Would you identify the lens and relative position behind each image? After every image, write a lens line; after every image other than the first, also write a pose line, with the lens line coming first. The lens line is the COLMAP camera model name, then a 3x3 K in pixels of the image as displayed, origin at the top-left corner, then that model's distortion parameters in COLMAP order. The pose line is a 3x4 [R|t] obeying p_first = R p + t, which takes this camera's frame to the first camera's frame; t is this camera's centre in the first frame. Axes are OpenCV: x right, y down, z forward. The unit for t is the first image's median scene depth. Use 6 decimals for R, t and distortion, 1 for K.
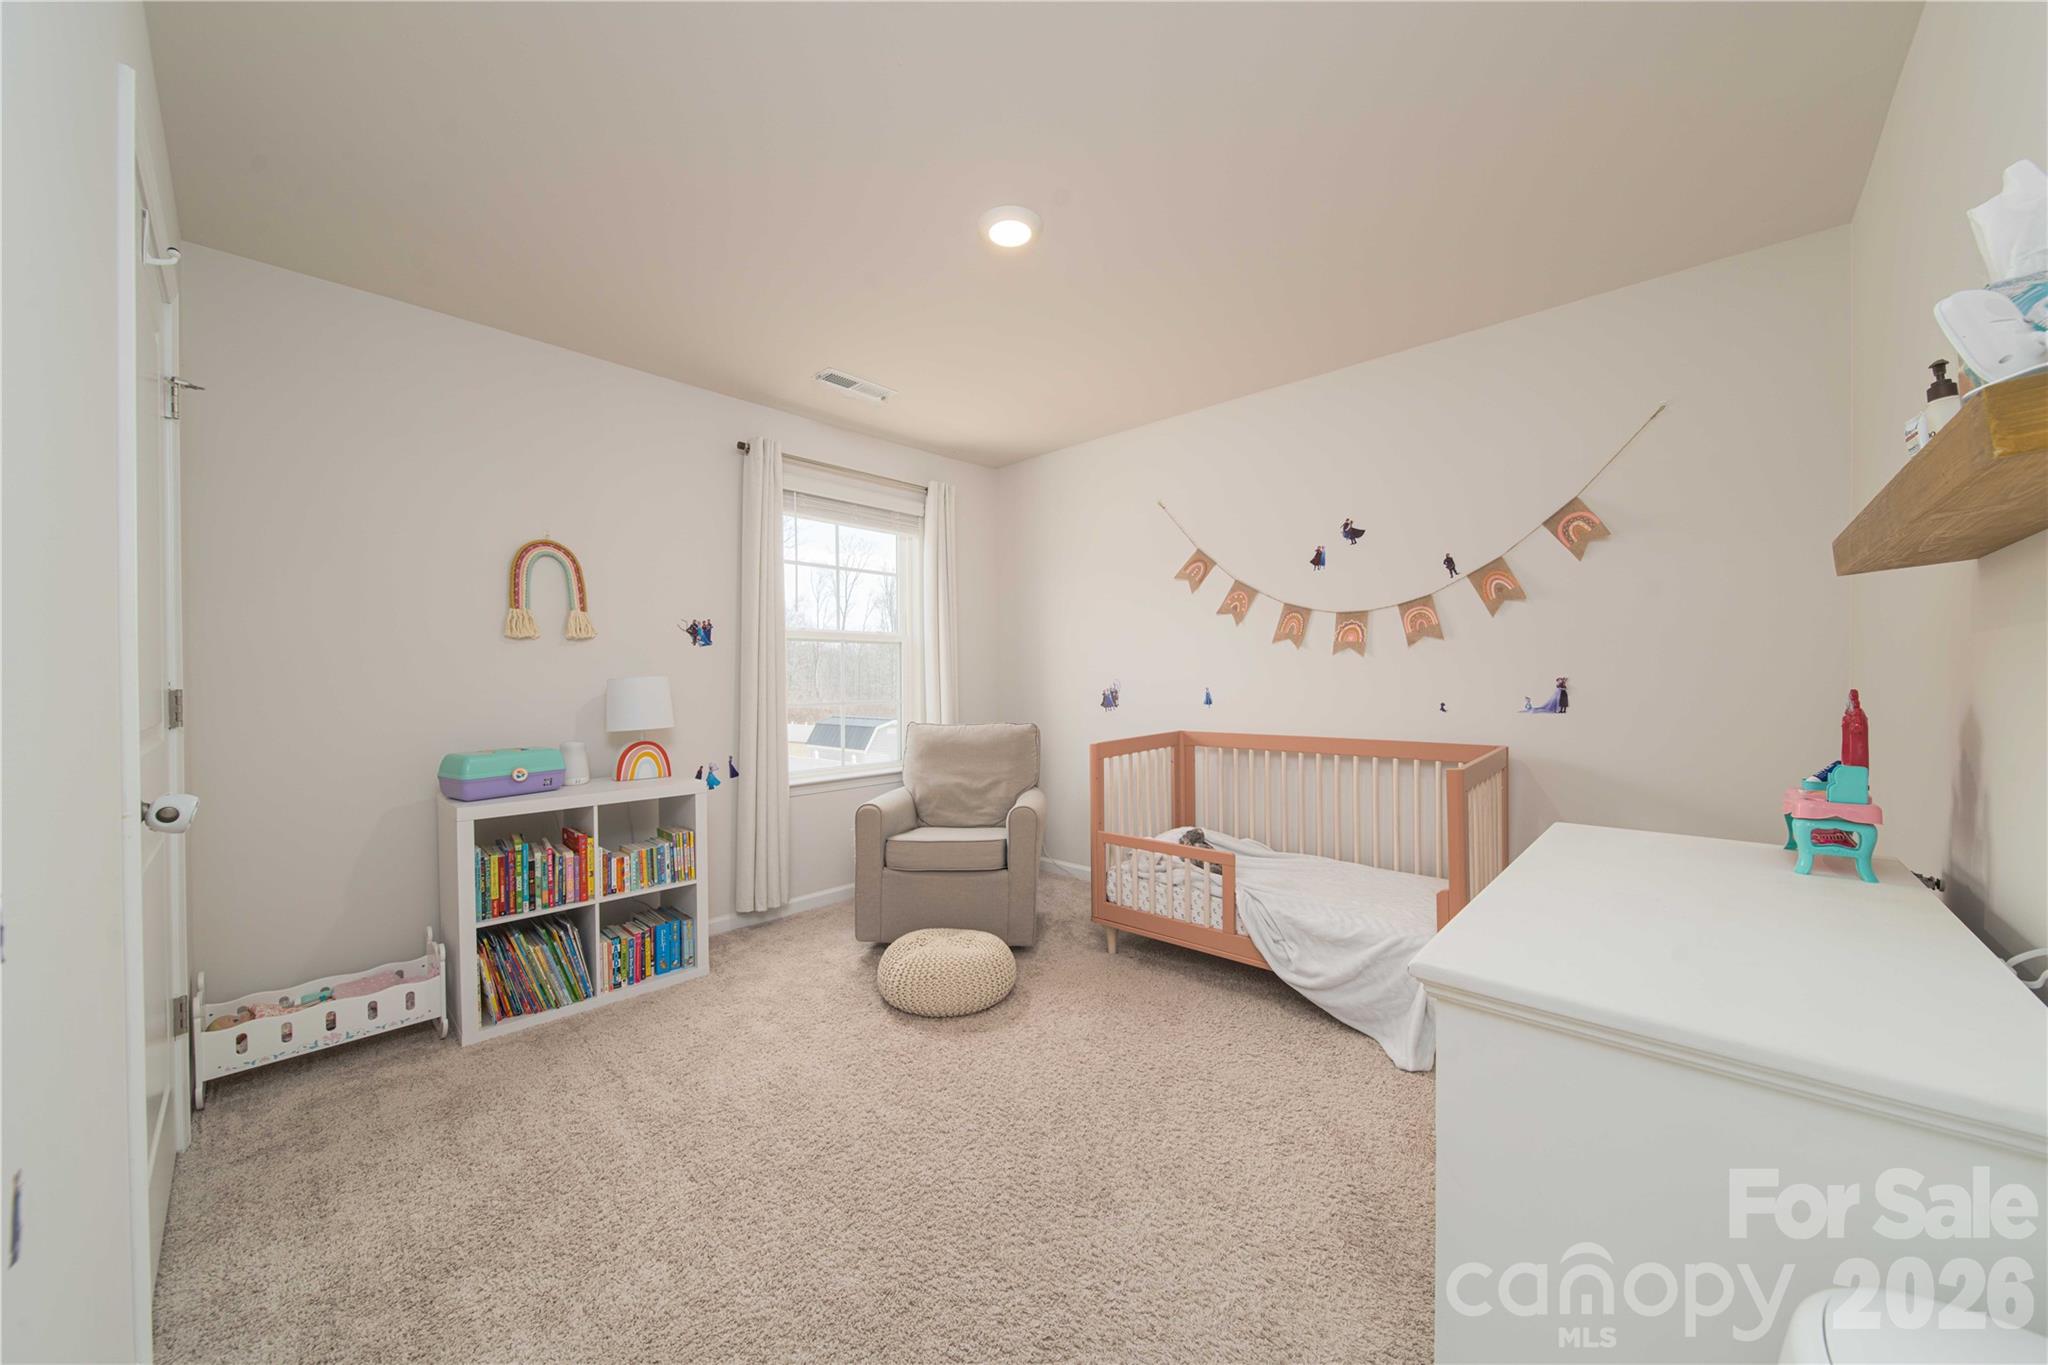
lens RADIAL K [[731.7, 0, 1027.7], [0, 731.7, 670.2], [0, 0, 1]] dist [-0.002546, -0.000451]
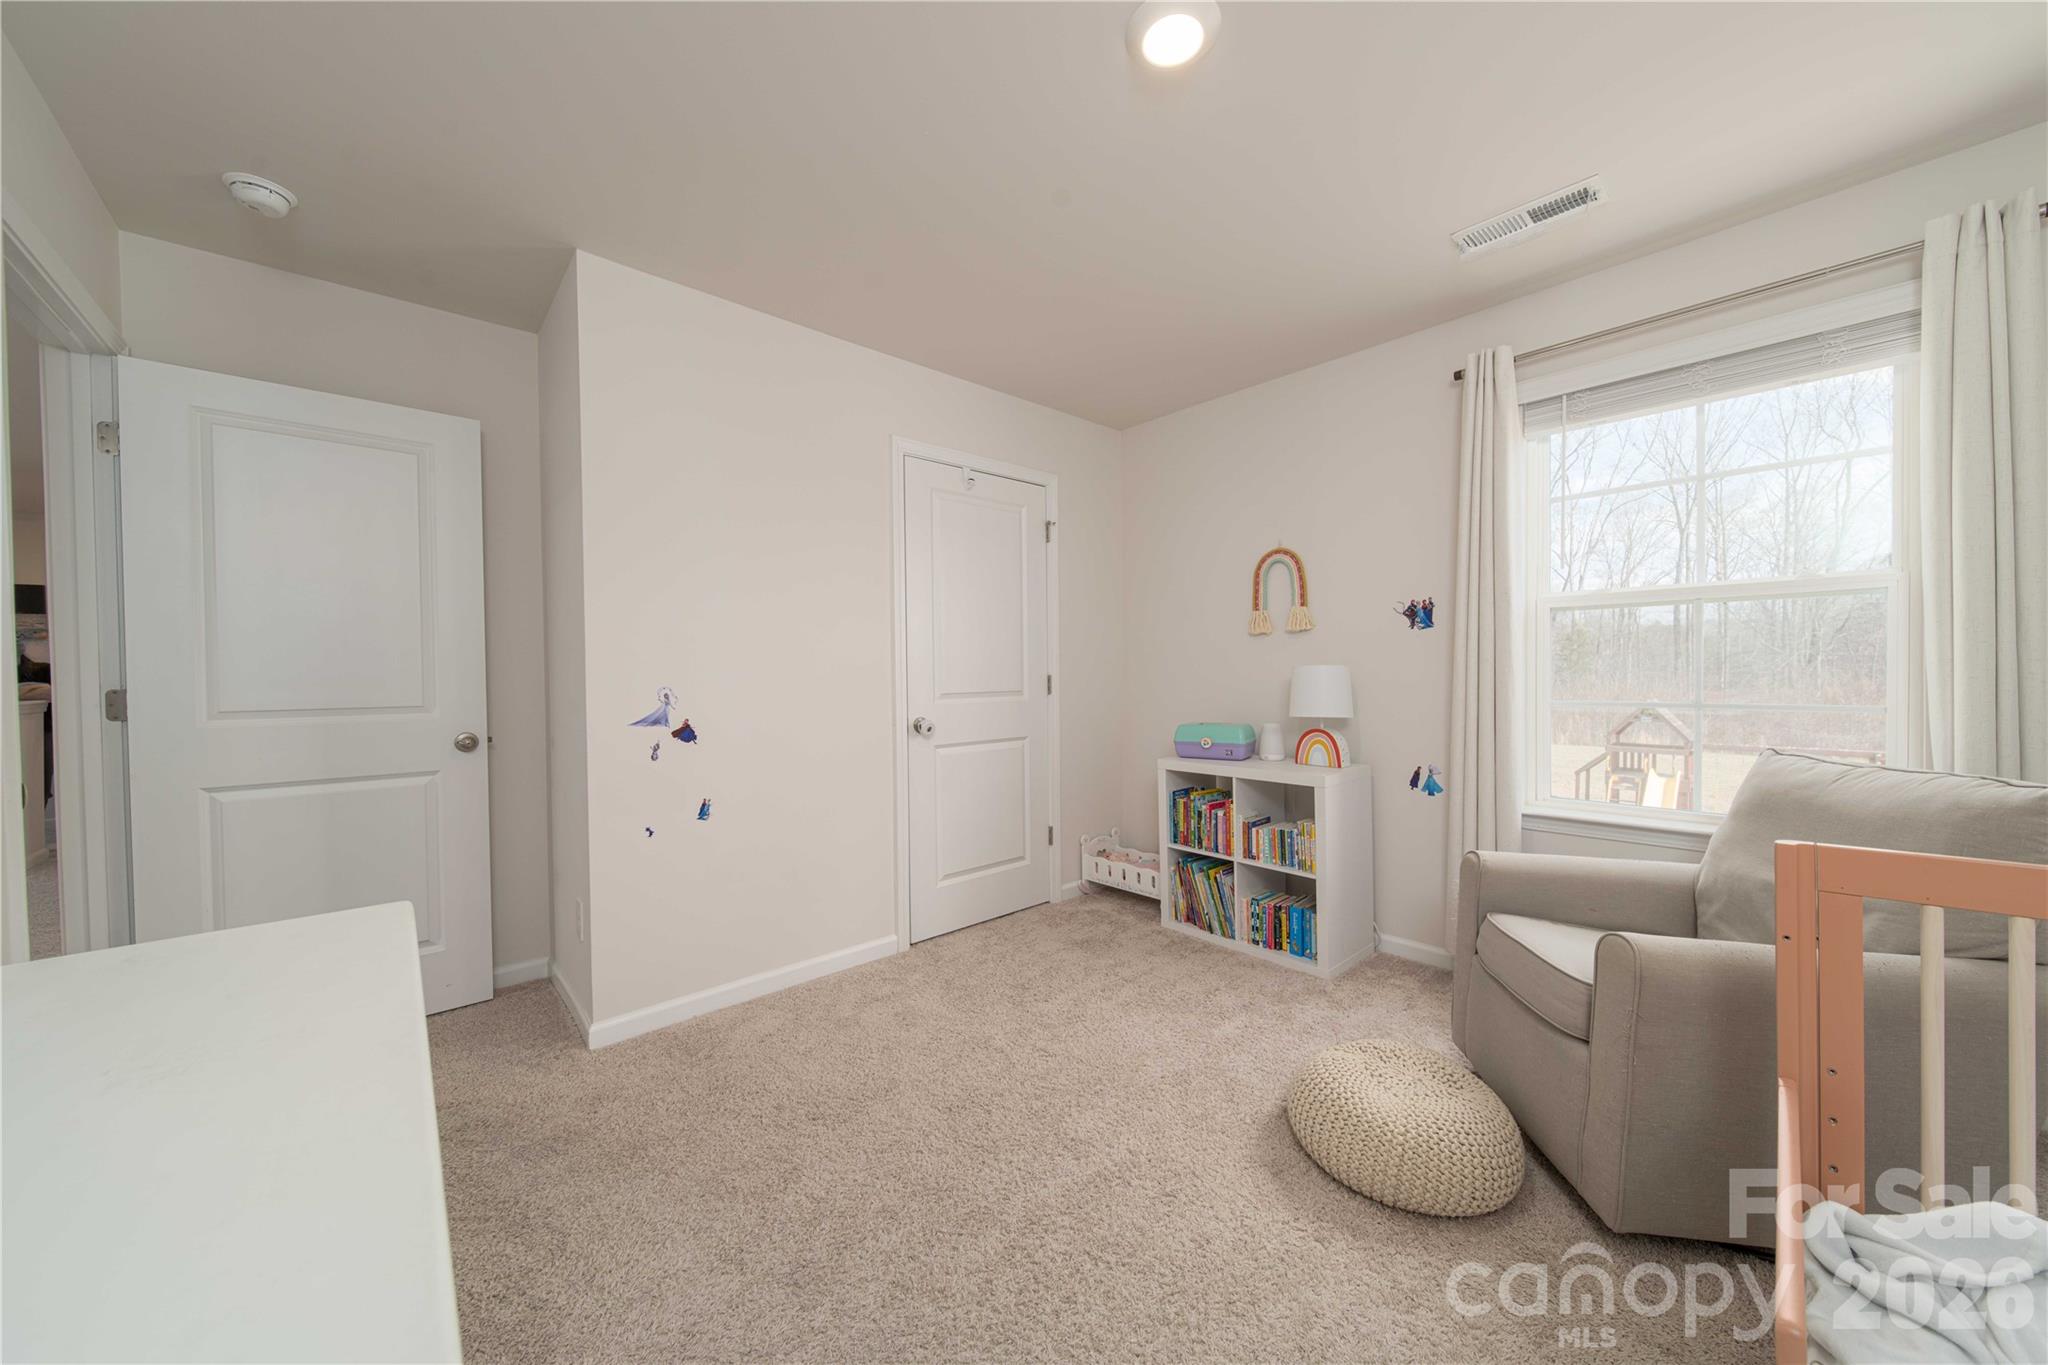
lens RADIAL K [[731.7, 0, 1026.5], [0, 731.7, 673.8], [0, 0, 1]] dist [-0.002546, -0.000451]
pose [[-0.106419, 0.005221, -0.994308, 0.560157], [0.020041, 0.999794, 0.003105, 0.009690], [0.994119, -0.019596, -0.106502, 0.744098]]
